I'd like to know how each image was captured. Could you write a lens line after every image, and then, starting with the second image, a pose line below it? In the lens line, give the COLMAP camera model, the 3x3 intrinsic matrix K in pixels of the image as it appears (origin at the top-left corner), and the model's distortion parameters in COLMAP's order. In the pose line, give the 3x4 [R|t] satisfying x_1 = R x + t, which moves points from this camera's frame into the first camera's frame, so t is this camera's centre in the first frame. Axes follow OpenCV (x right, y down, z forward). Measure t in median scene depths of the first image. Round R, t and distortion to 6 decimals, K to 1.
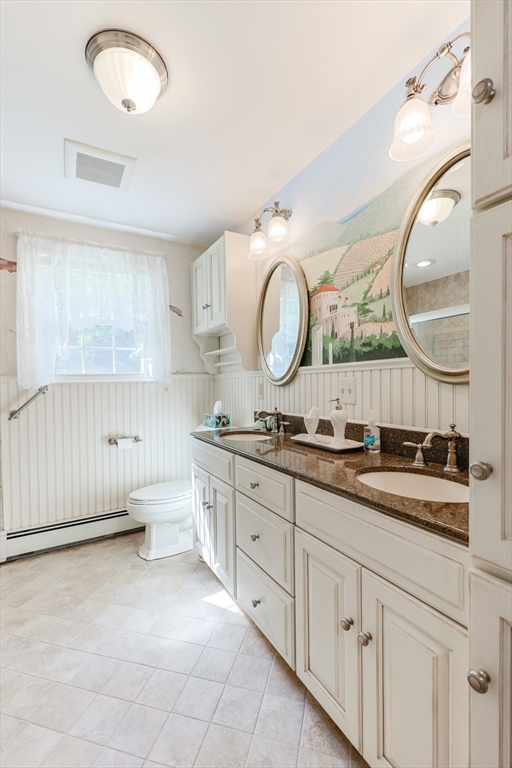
lens RADIAL K [[330.4, 0, 250.2], [0, 330.4, 386.2], [0, 0, 1]] dist [-0.001502, -0.000630]
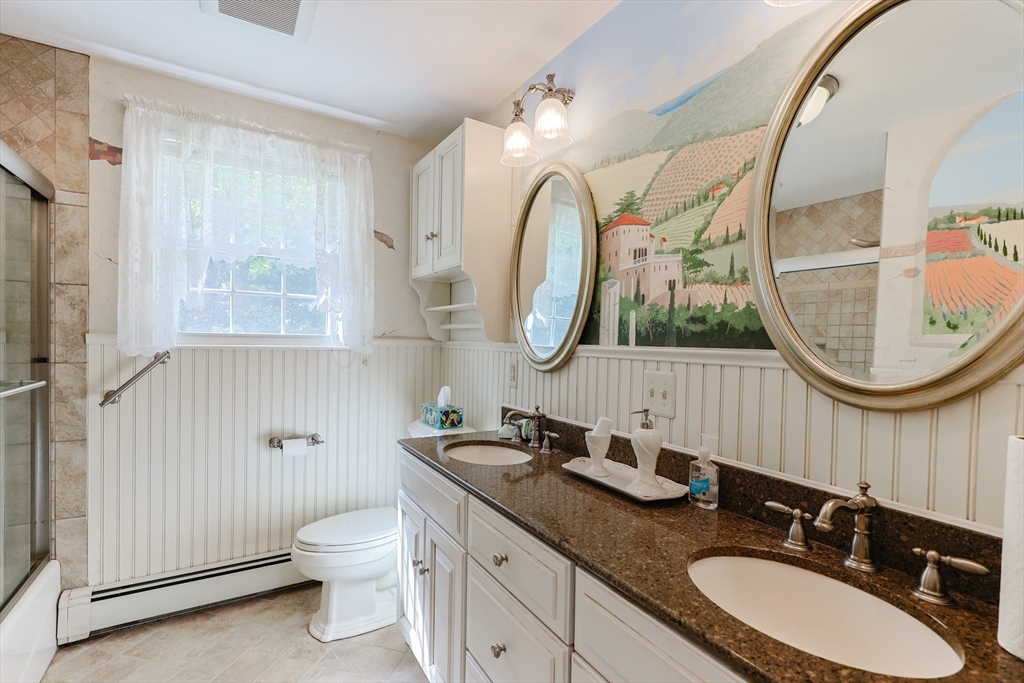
lens RADIAL K [[440.5, 0, 519.7], [0, 440.5, 343.8], [0, 0, 1]] dist [-0.001502, -0.000630]
pose [[0.997647, 0.033862, 0.059611, -0.008367], [-0.034648, 0.999325, 0.012204, -0.055772], [-0.059158, -0.014241, 0.998147, 0.155026]]
